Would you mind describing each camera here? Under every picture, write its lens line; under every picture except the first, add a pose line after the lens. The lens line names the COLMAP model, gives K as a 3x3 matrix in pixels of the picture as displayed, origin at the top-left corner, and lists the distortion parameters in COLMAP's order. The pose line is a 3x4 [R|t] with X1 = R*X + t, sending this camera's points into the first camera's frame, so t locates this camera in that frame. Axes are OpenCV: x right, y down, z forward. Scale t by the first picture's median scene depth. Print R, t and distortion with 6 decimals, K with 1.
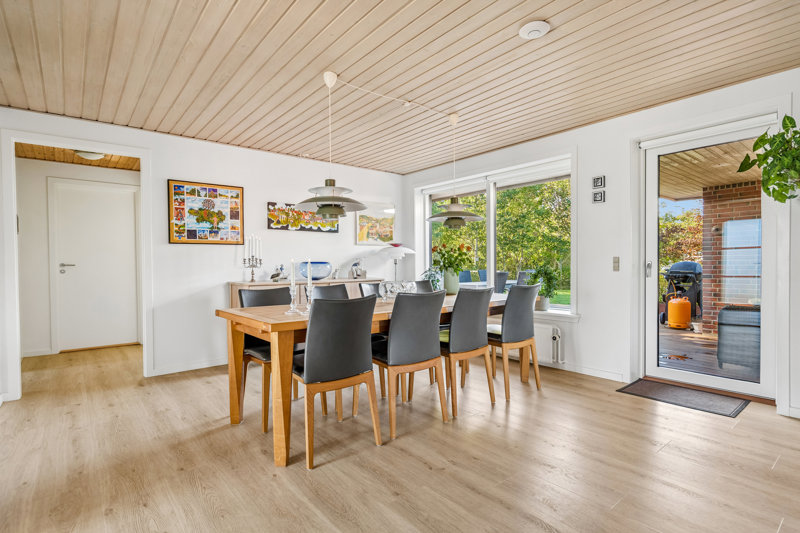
lens RADIAL K [[393.5, 0, 400.0], [0, 393.5, 266.5], [0, 0, 1]] dist [0.001027, -0.000009]
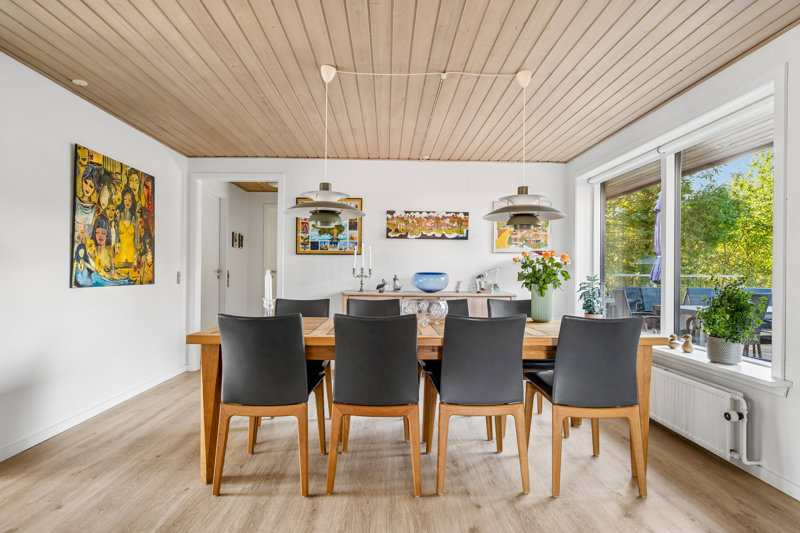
lens RADIAL K [[410.0, 0, 403.9], [0, 410.0, 268.7], [0, 0, 1]] dist [-0.000188, 0.000133]
pose [[0.799321, 0.011471, -0.600795, 0.339952], [-0.020666, 0.999751, -0.008406, -0.012812], [0.600549, 0.019135, 0.799359, 0.227427]]
